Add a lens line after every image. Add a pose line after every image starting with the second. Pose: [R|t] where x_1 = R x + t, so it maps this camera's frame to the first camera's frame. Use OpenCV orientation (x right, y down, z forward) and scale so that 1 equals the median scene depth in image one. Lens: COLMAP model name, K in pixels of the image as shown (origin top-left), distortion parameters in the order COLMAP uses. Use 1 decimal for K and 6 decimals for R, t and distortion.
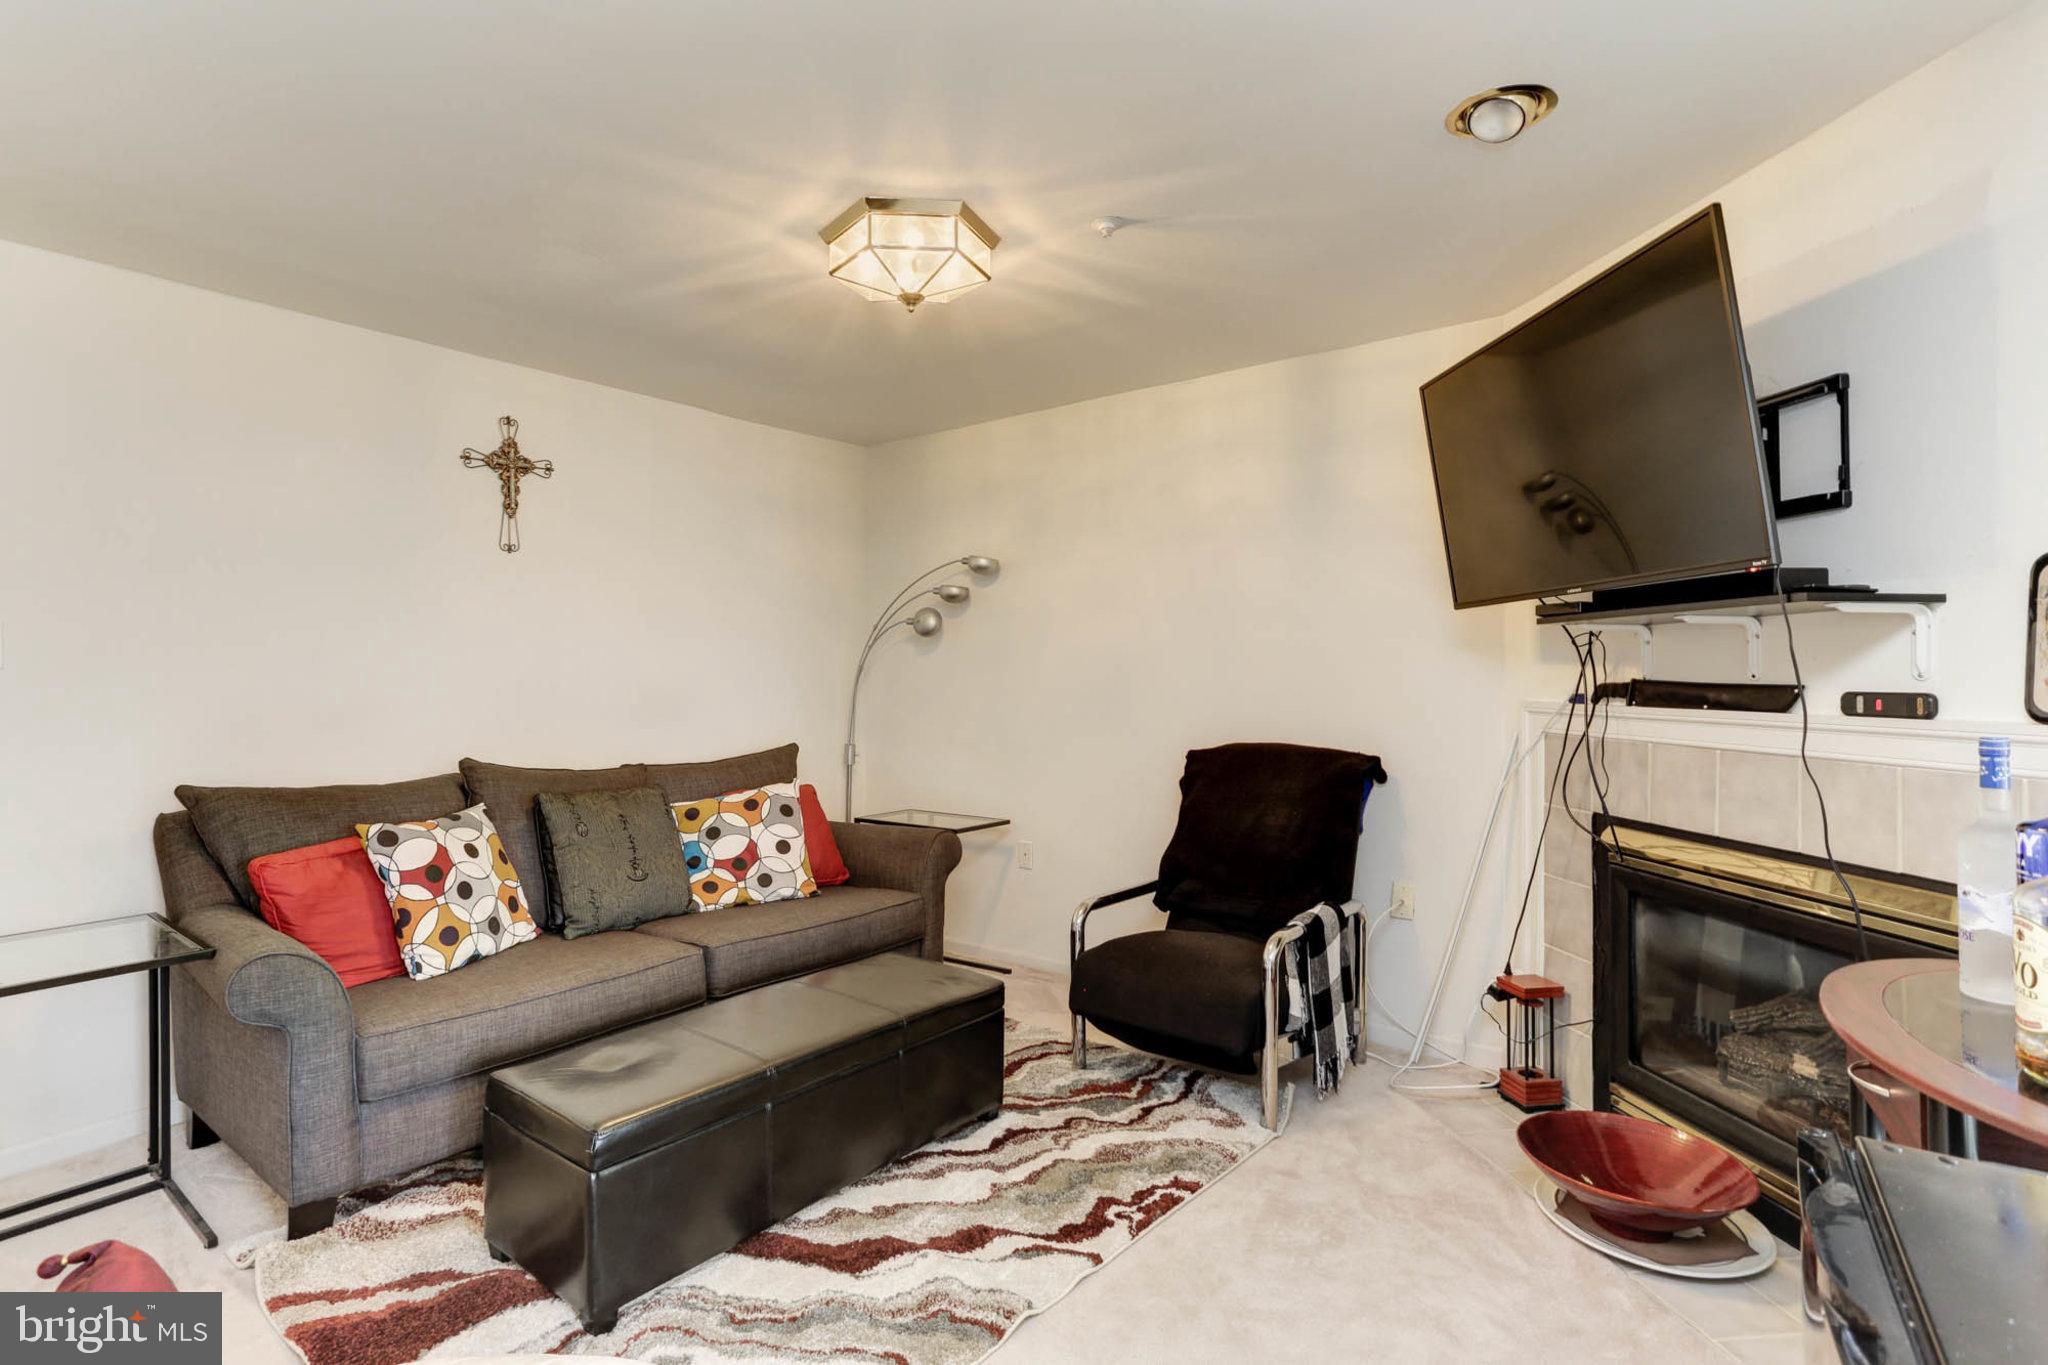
lens RADIAL K [[1011.7, 0, 1007.8], [0, 1011.7, 663.4], [0, 0, 1]] dist [-0.052501, 0.035162]
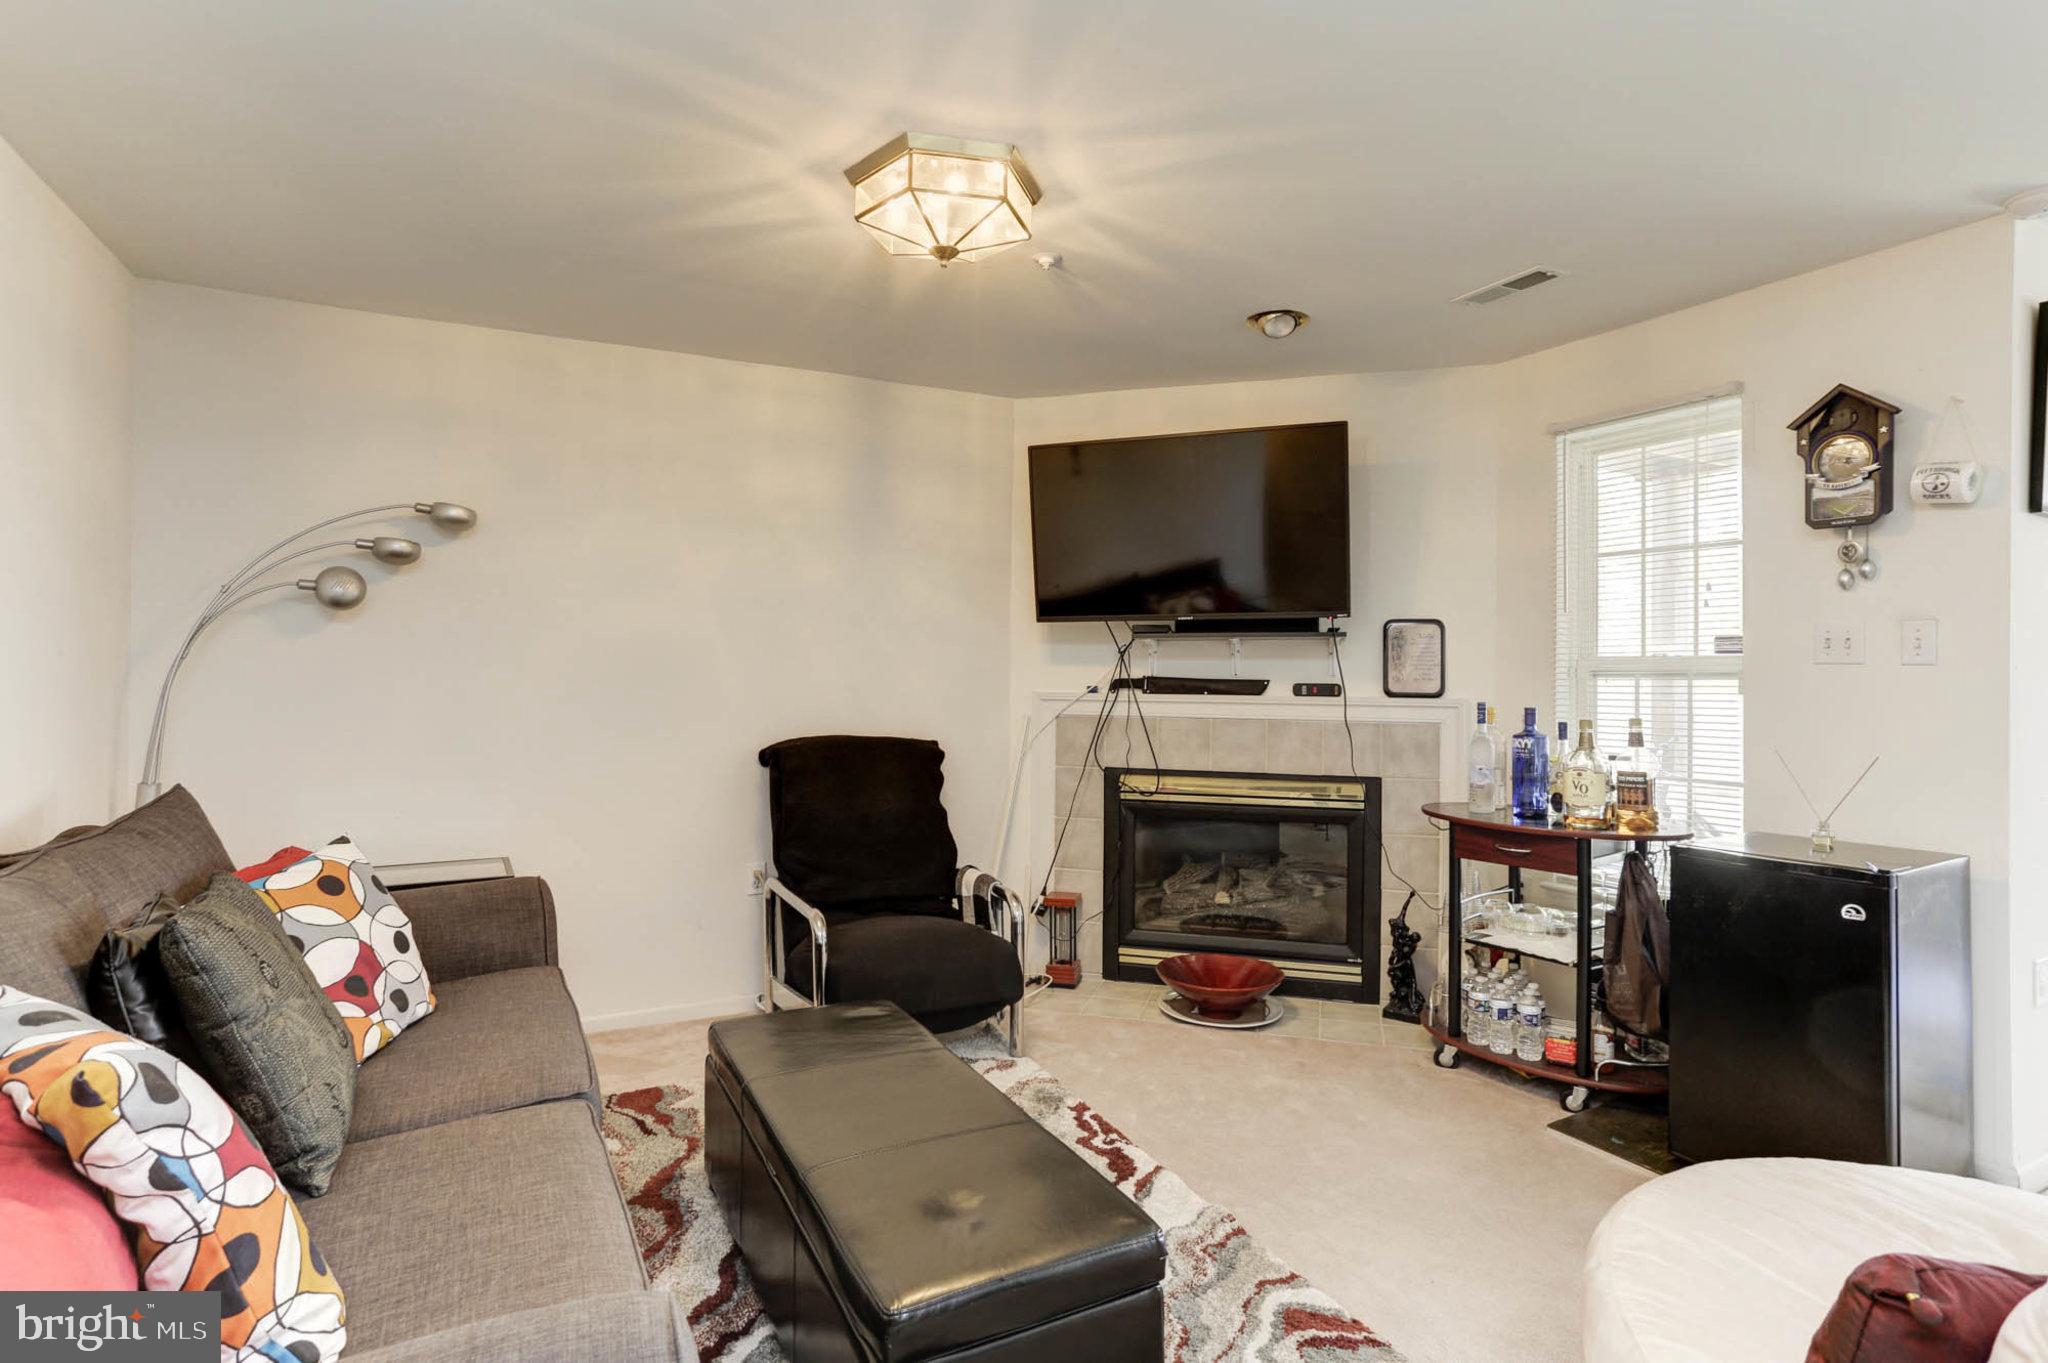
lens RADIAL K [[1011.7, 0, 1007.8], [0, 1011.7, 662.4], [0, 0, 1]] dist [-0.052501, 0.035162]
pose [[0.403862, 0.015855, 0.914683, -0.887714], [-0.017585, 0.999800, -0.009566, 0.013413], [-0.914651, -0.012221, 0.404060, 0.579092]]
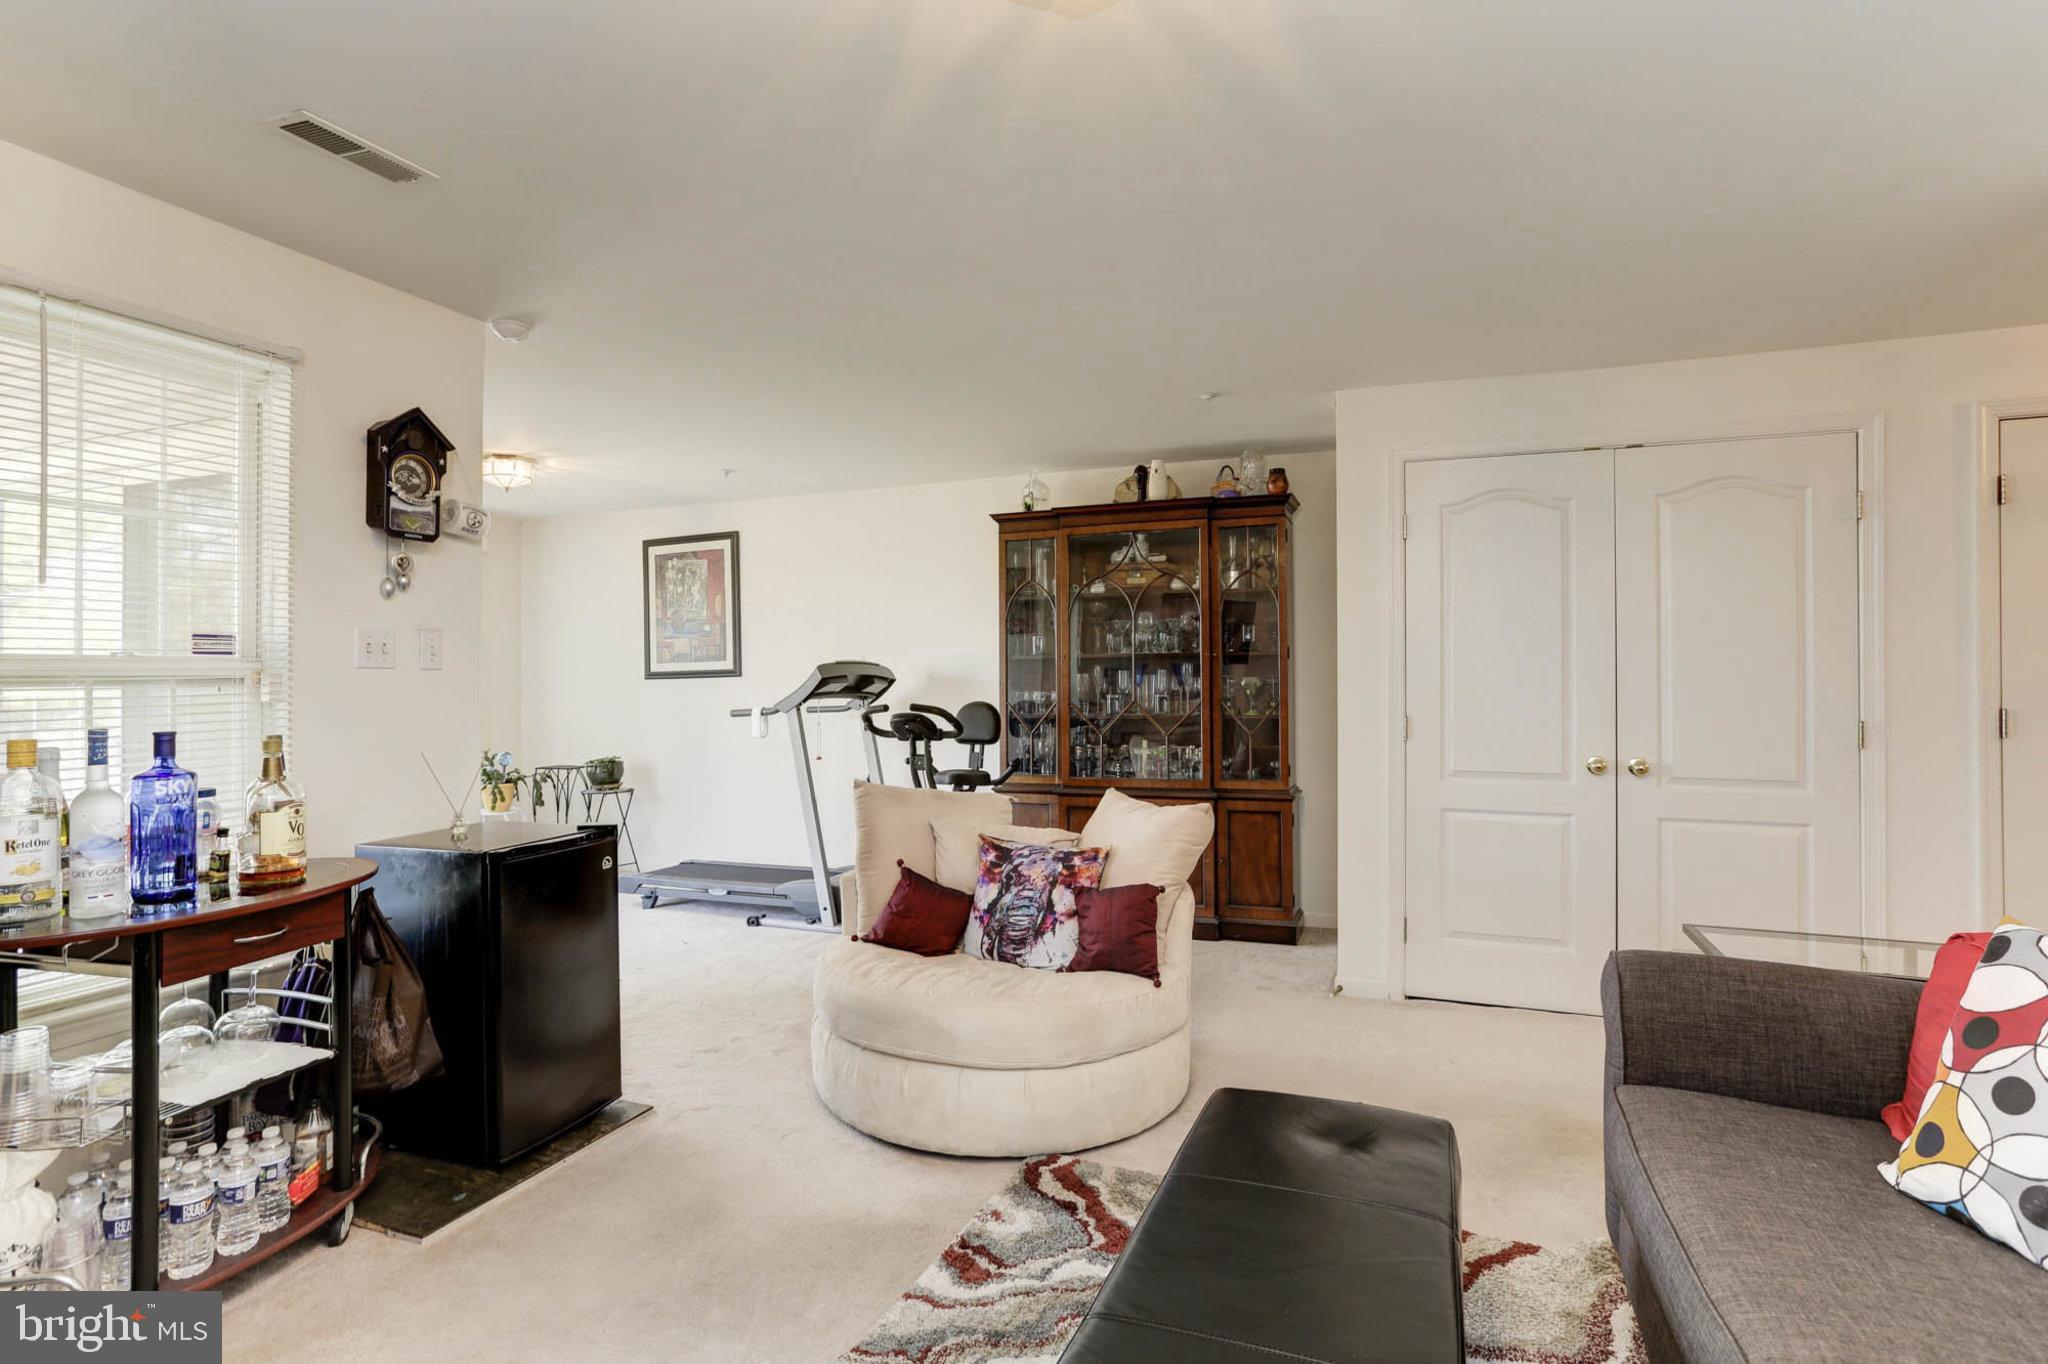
lens RADIAL K [[1011.7, 0, 1007.8], [0, 1011.7, 662.9], [0, 0, 1]] dist [-0.052501, 0.035162]
pose [[-0.965605, 0.007864, -0.259895, 0.046657], [0.012202, 0.999812, -0.015083, 0.009207], [0.259728, -0.017736, -0.965519, 1.448569]]
